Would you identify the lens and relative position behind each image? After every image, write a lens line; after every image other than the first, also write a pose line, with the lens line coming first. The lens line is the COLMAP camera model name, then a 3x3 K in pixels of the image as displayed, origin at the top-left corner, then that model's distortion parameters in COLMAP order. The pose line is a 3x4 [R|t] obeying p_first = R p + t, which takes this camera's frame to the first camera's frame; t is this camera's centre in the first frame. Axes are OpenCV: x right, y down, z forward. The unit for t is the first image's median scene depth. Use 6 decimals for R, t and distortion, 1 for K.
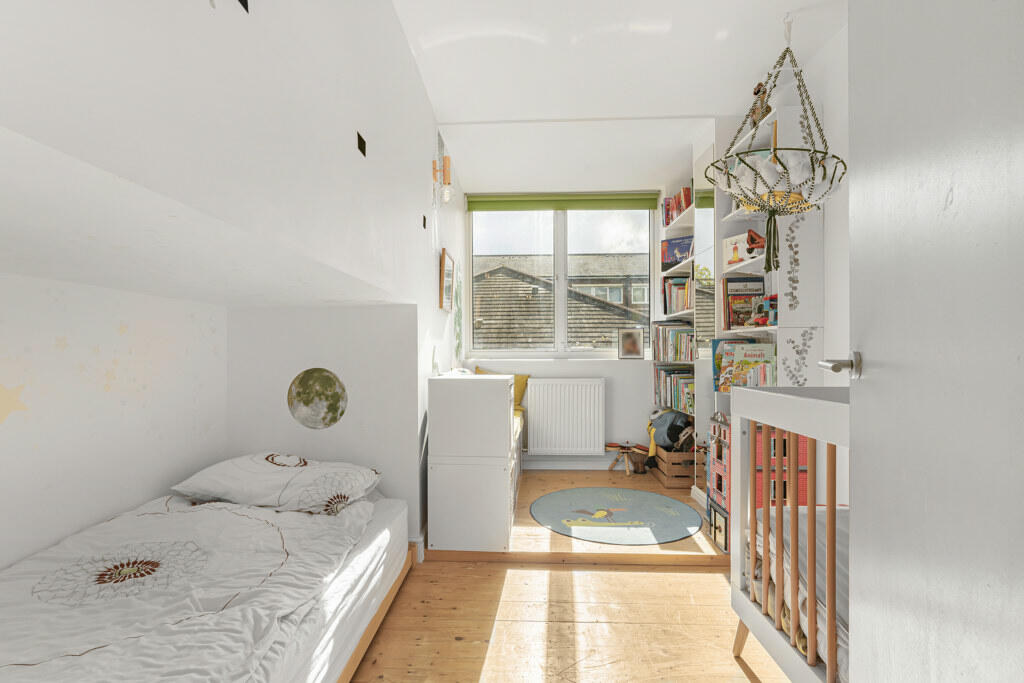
lens RADIAL K [[472.4, 0, 511.9], [0, 472.4, 347.7], [0, 0, 1]] dist [0.000056, 0.000001]
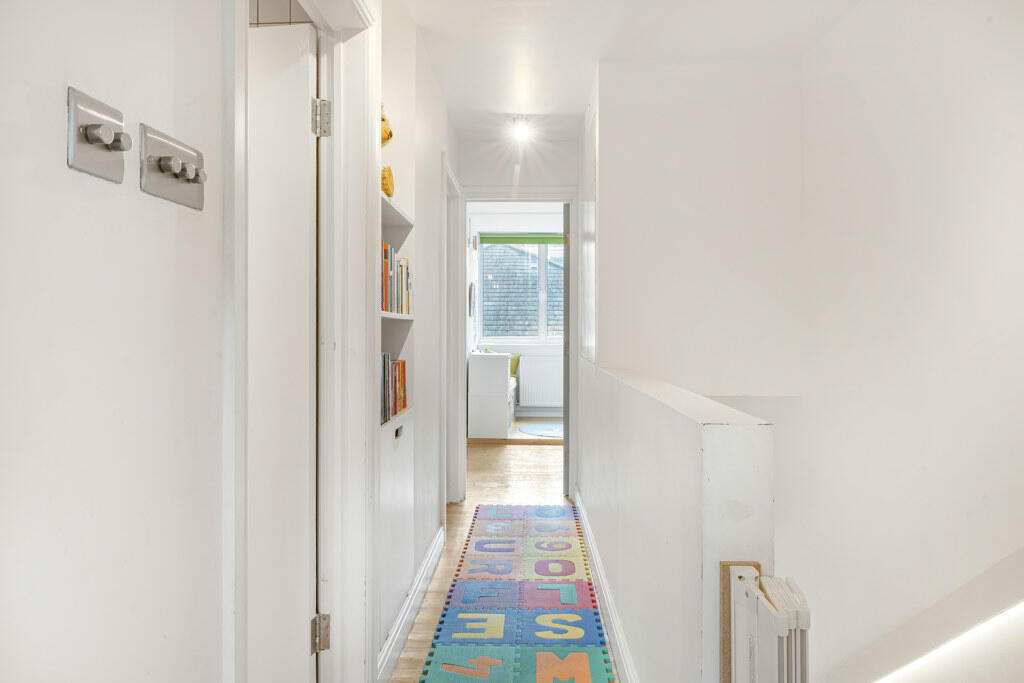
lens RADIAL K [[619.7, 0, 512.5], [0, 619.7, 337.1], [0, 0, 1]] dist [-0.000002, 0.000000]
pose [[0.999933, 0.006568, 0.009581, -0.010092], [-0.006698, 0.999885, 0.013621, -0.025691], [-0.009491, -0.013684, 0.999861, -1.023838]]
